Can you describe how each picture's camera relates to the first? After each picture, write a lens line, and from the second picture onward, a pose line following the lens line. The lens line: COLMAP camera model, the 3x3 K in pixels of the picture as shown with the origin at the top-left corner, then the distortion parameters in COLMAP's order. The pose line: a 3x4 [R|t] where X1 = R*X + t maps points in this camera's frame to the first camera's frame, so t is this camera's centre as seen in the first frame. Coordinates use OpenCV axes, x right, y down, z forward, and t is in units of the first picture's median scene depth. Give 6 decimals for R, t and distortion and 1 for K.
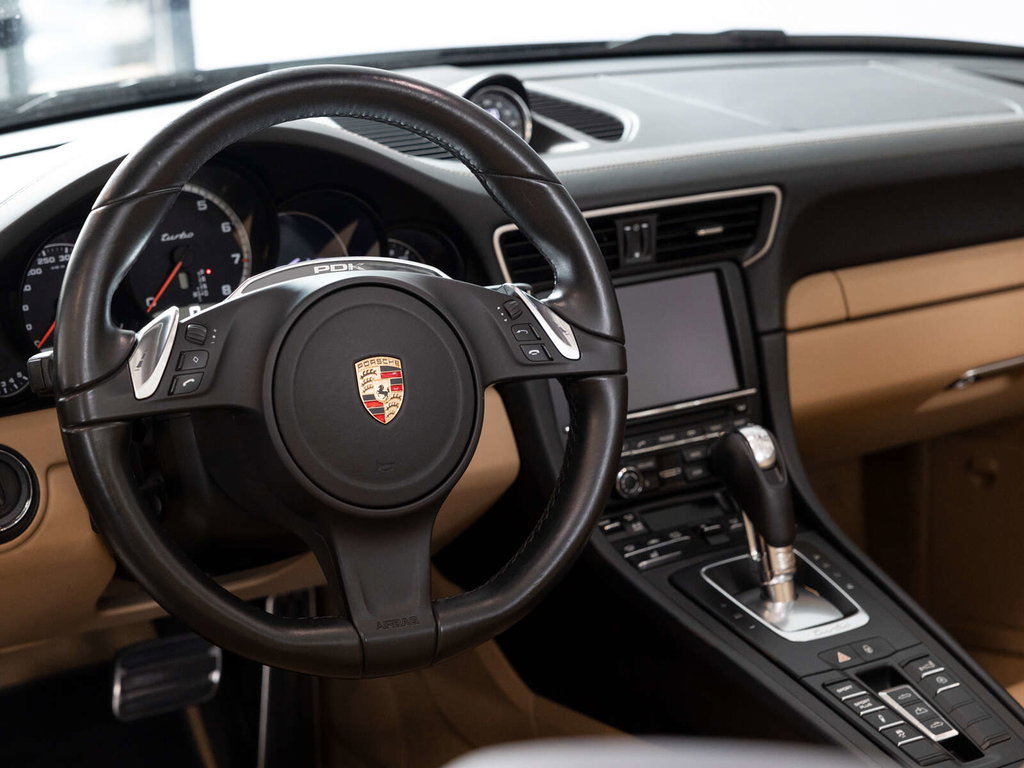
lens RADIAL K [[2019.1, 0, 512.0], [0, 2019.1, 384.0], [0, 0, 1]] dist [-0.003963, 0.062139]
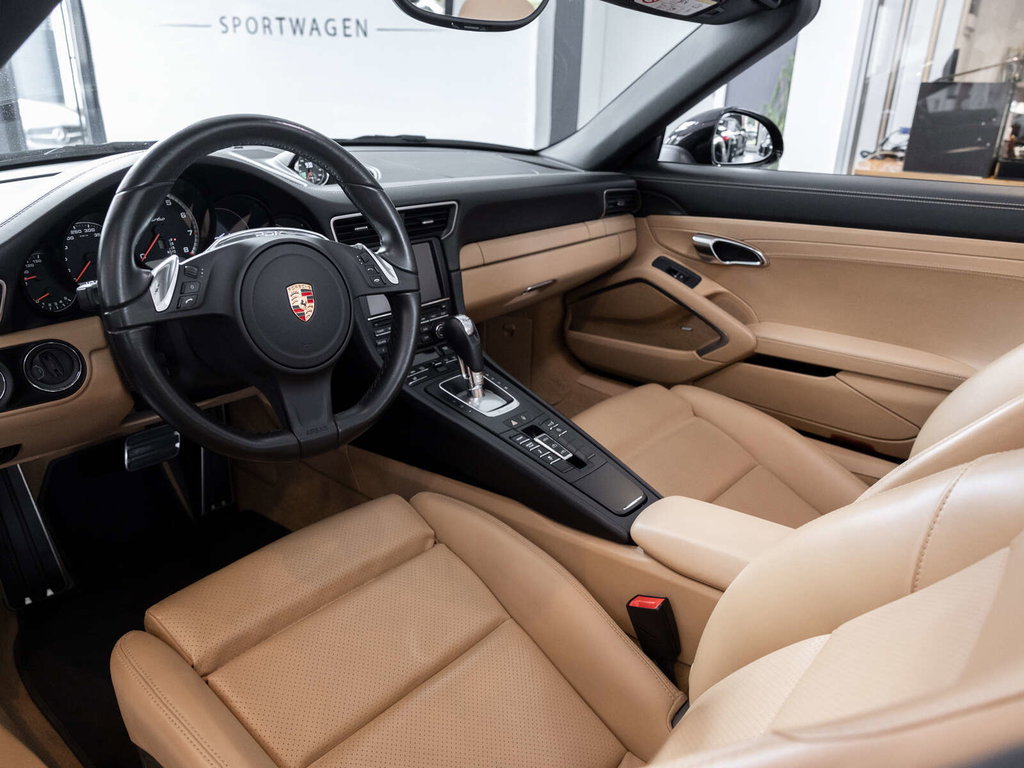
lens RADIAL K [[753.0, 0, 512.0], [0, 753.0, 384.0], [0, 0, 1]] dist [0.004852, 0.002498]
pose [[0.949459, -0.058024, 0.308483, -0.086707], [0.021456, 0.992464, 0.120641, -0.001649], [-0.313158, -0.107925, 0.943549, 0.269008]]
